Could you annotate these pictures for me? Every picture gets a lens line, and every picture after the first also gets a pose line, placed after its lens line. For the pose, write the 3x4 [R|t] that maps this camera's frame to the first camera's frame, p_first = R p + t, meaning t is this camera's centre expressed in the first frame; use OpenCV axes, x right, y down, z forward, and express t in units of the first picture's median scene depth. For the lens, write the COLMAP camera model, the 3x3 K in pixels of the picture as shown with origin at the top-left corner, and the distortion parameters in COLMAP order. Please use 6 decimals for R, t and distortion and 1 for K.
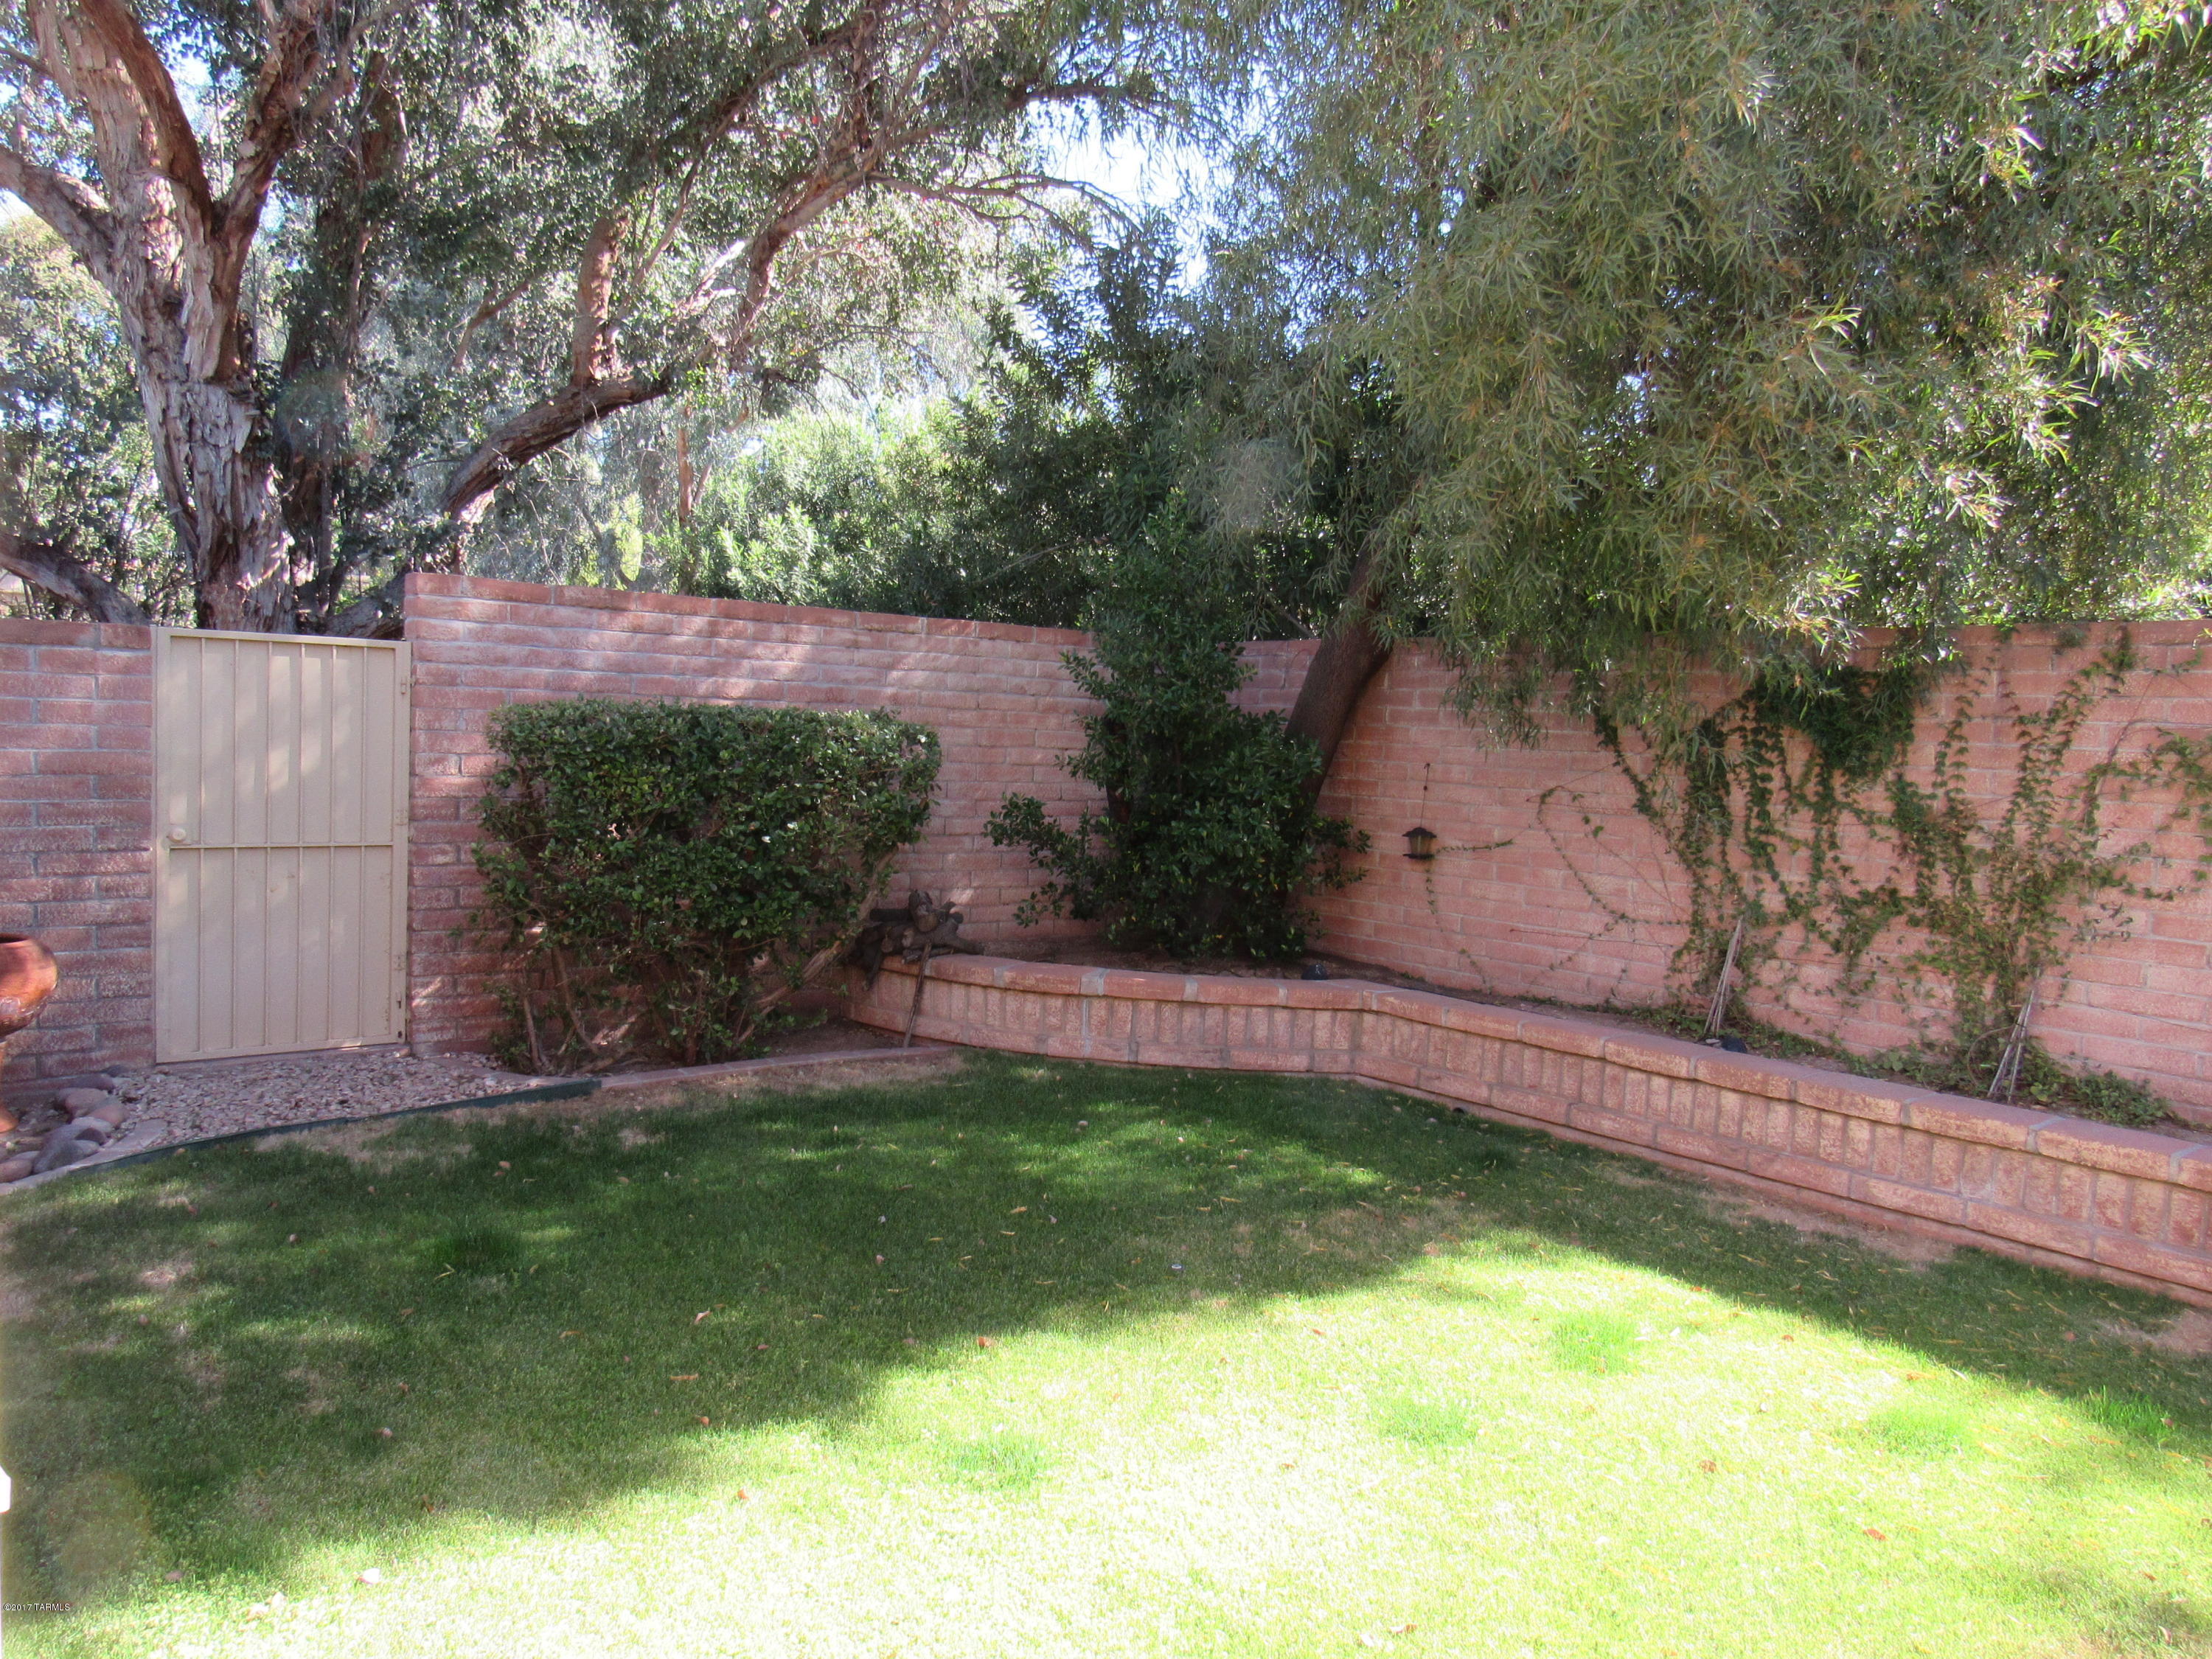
lens RADIAL K [[1575.4, 0, 1100.3], [0, 1575.4, 834.7], [0, 0, 1]] dist [-0.030727, 0.001519]
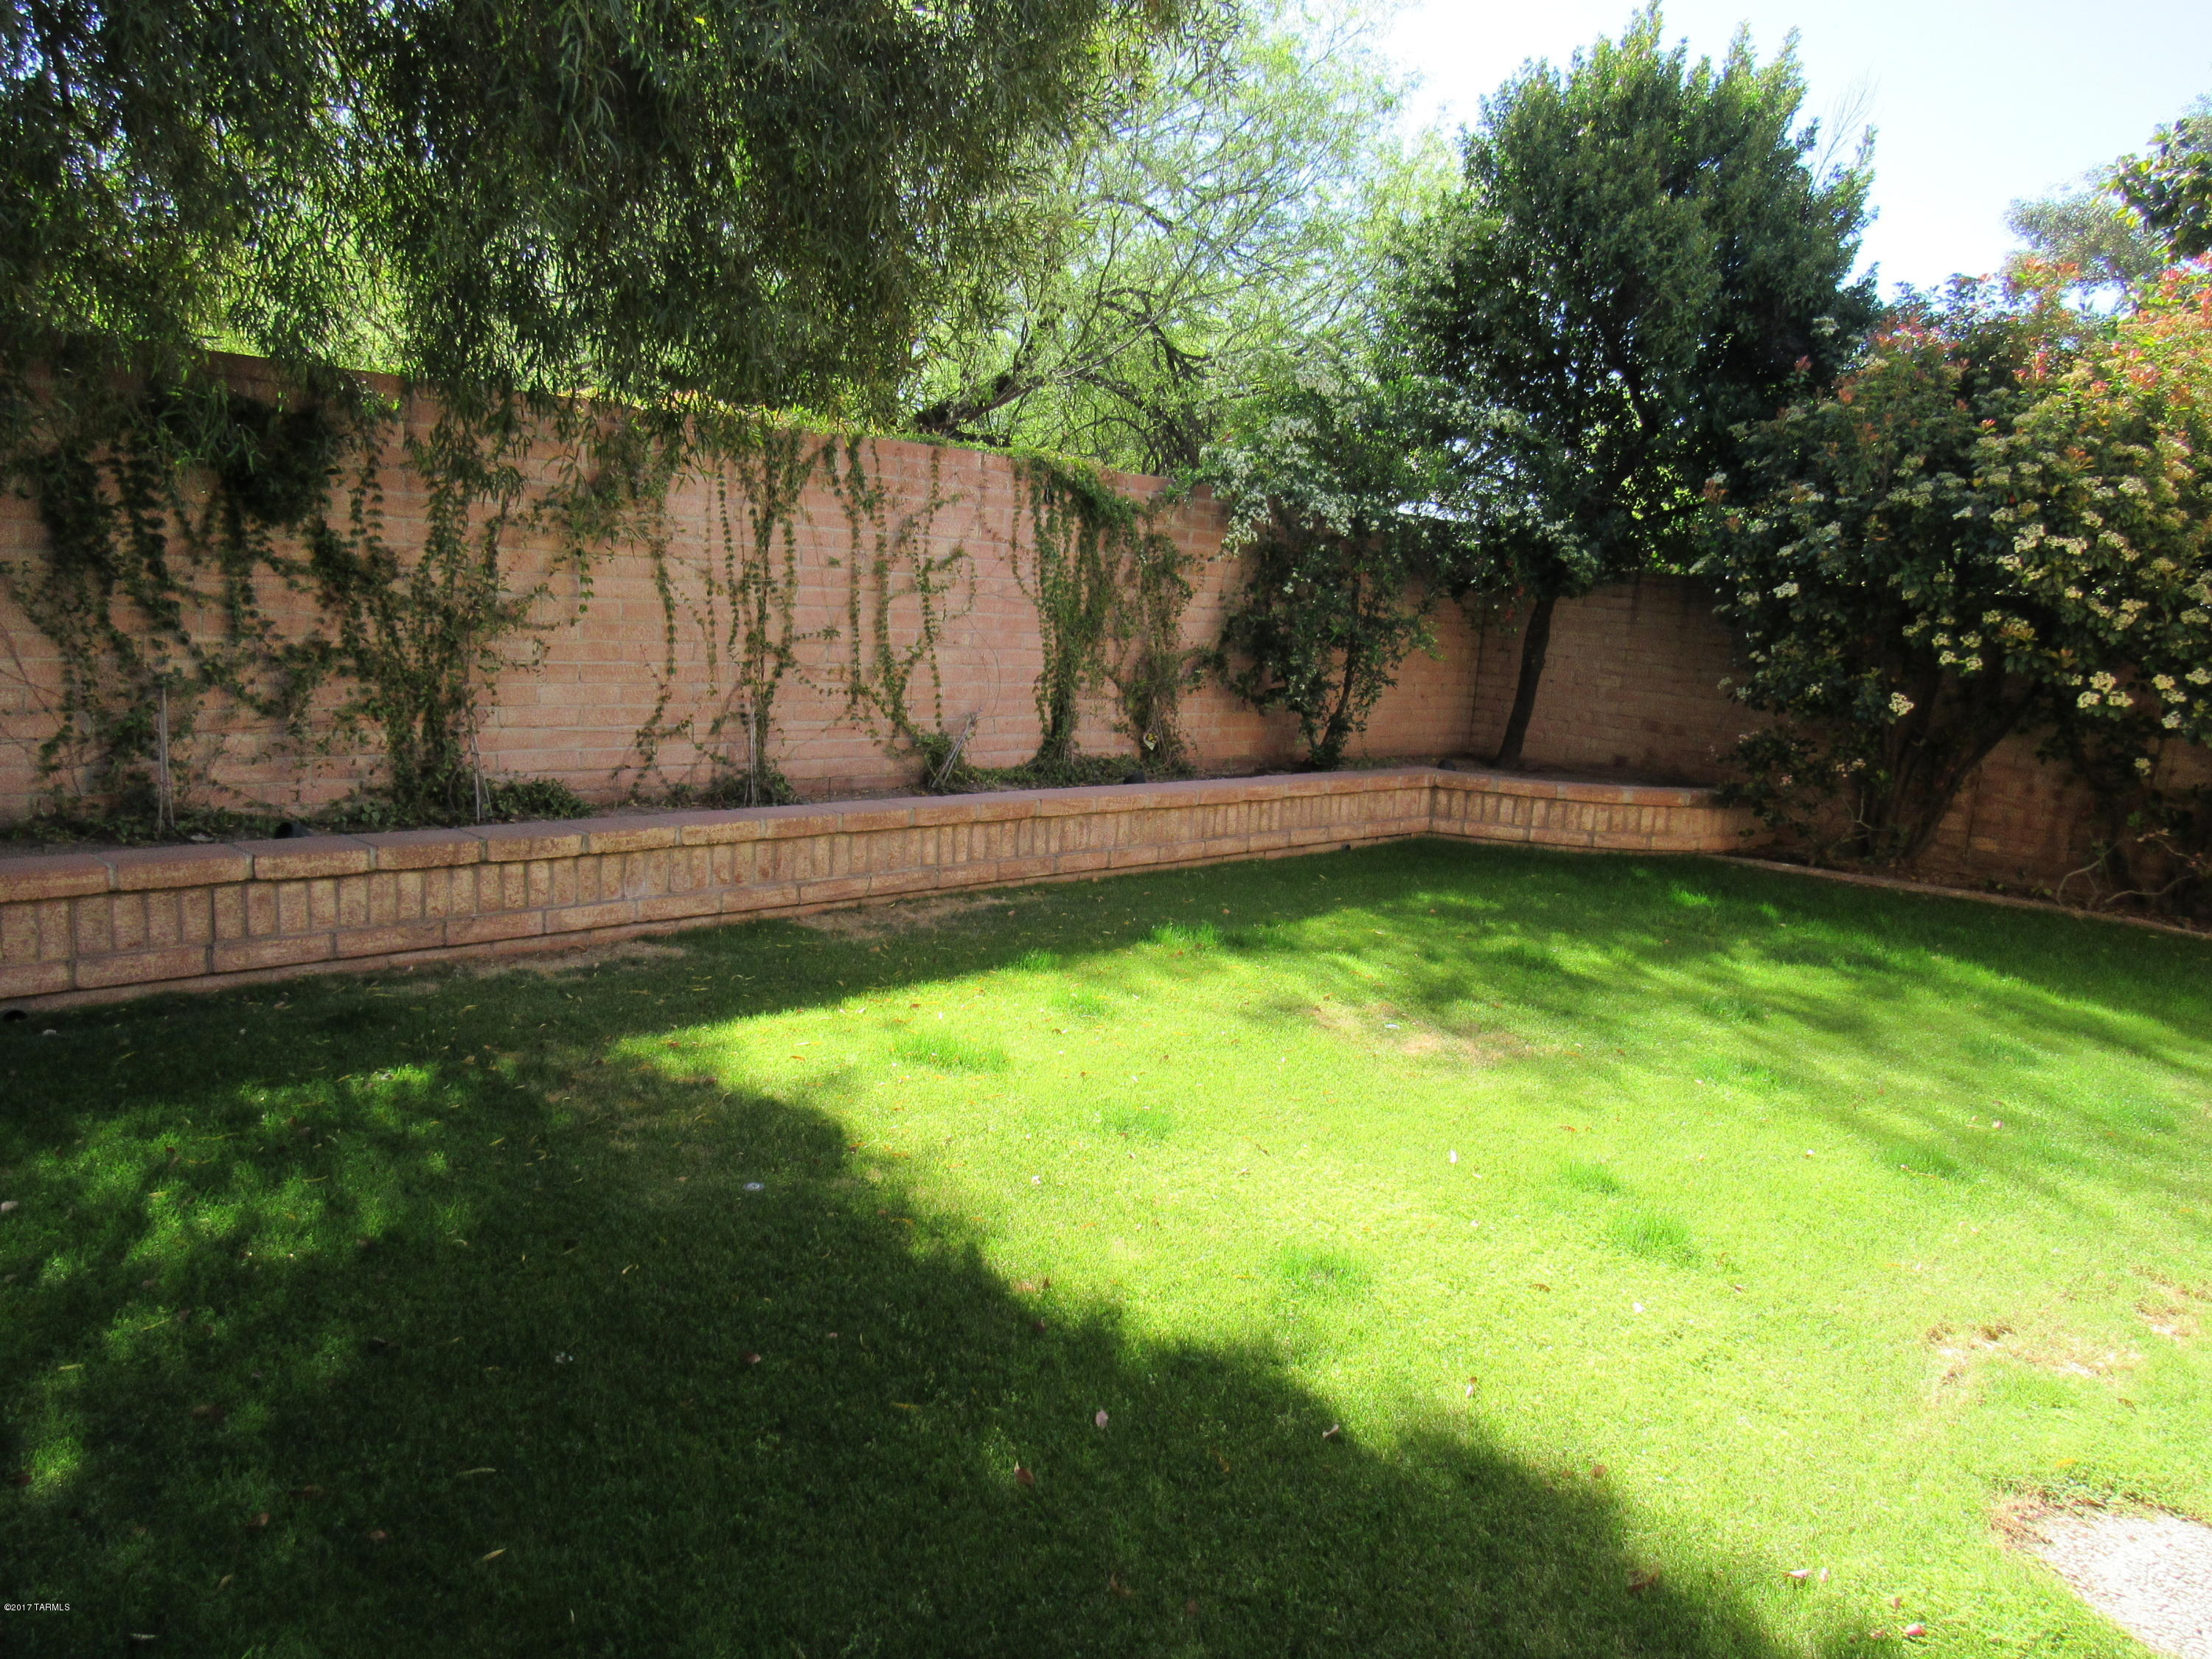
lens RADIAL K [[1575.4, 0, 1100.3], [0, 1575.4, 834.7], [0, 0, 1]] dist [-0.030727, 0.001519]
pose [[-0.113082, -0.216235, 0.969771, -0.522582], [-0.011852, 0.976255, 0.216299, -0.064506], [-0.993515, 0.012966, -0.112960, 0.638283]]
